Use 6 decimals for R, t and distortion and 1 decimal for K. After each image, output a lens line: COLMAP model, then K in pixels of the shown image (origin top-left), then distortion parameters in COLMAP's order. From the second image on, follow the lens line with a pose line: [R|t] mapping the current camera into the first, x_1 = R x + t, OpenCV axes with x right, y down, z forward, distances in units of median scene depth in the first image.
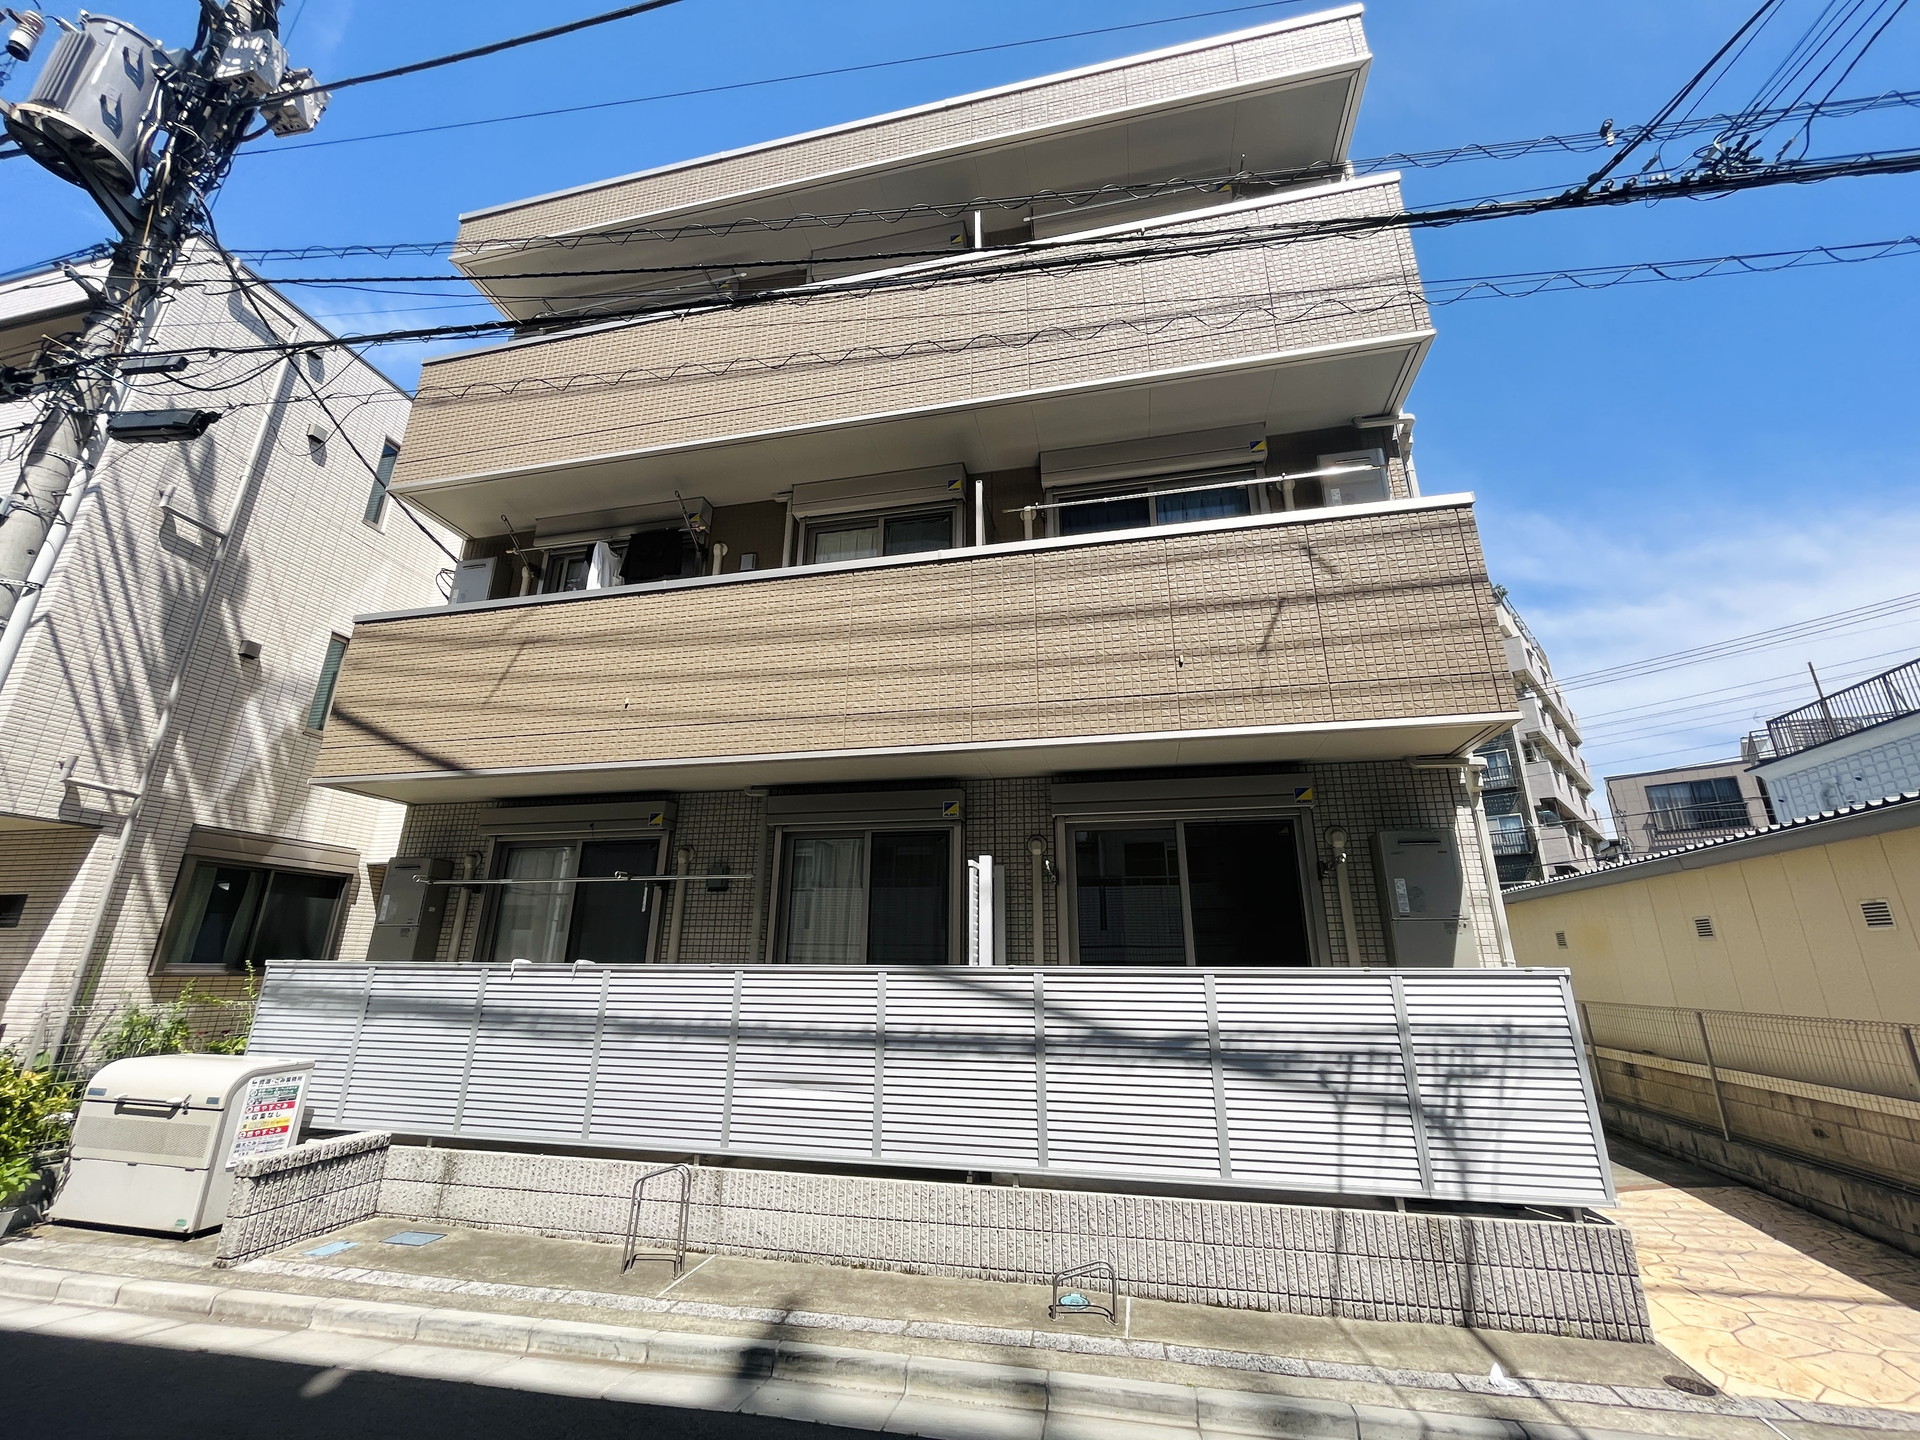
lens RADIAL K [[773.5, 0, 961.6], [0, 773.5, 720.2], [0, 0, 1]] dist [-0.001959, -0.000037]
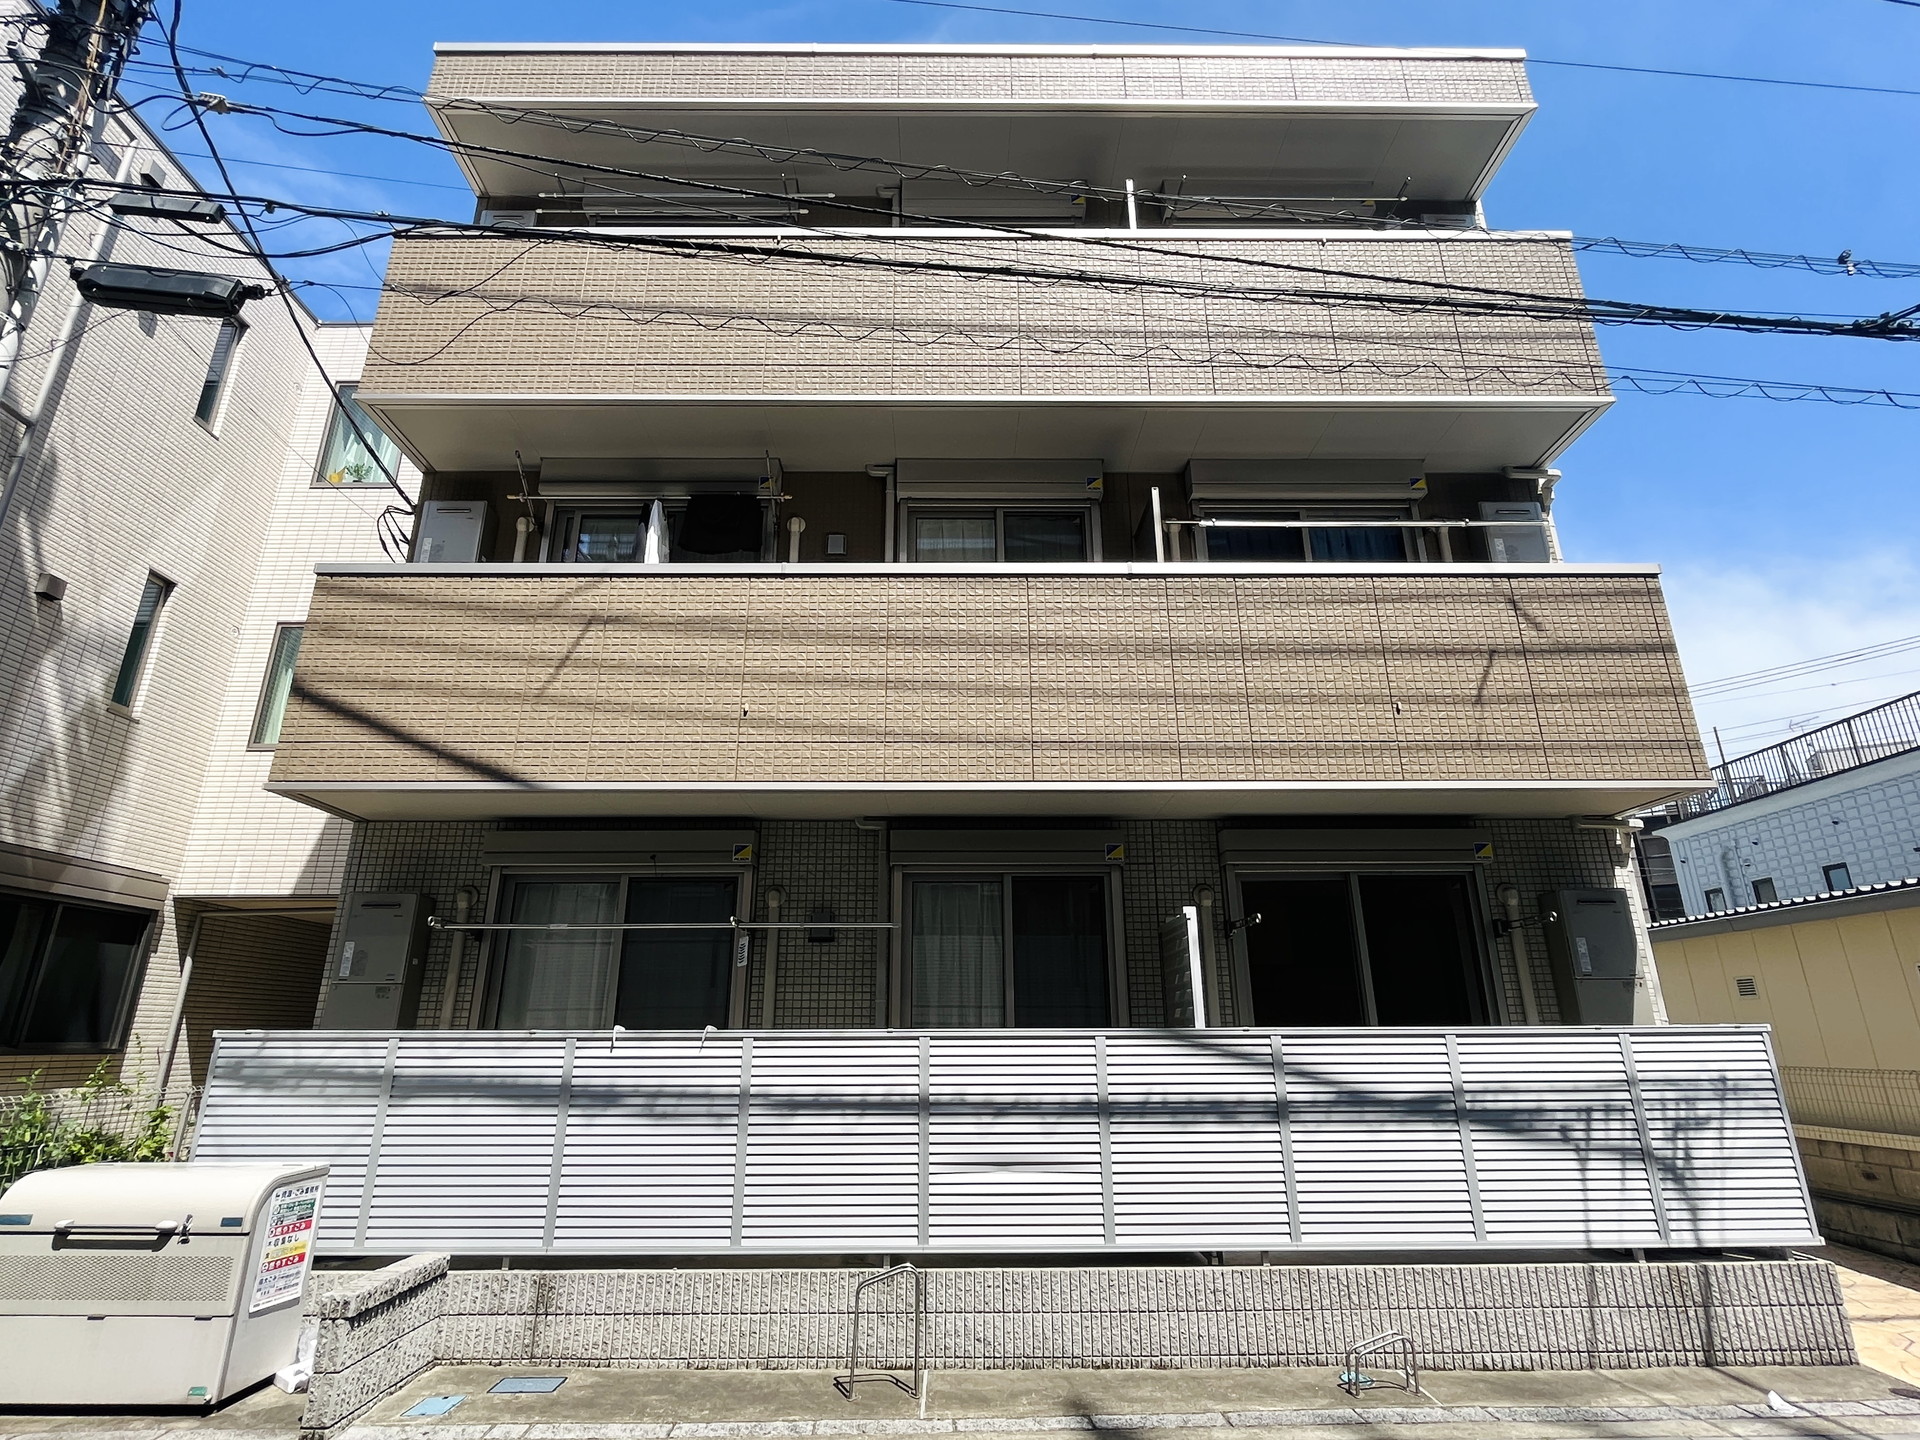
lens RADIAL K [[950.5, 0, 961.7], [0, 950.5, 721.0], [0, 0, 1]] dist [0.000262, -0.000901]
pose [[0.974011, 0.061528, 0.217984, -0.476625], [-0.059162, 0.998097, -0.017371, -0.007111], [-0.218638, 0.004023, 0.975798, -0.032256]]
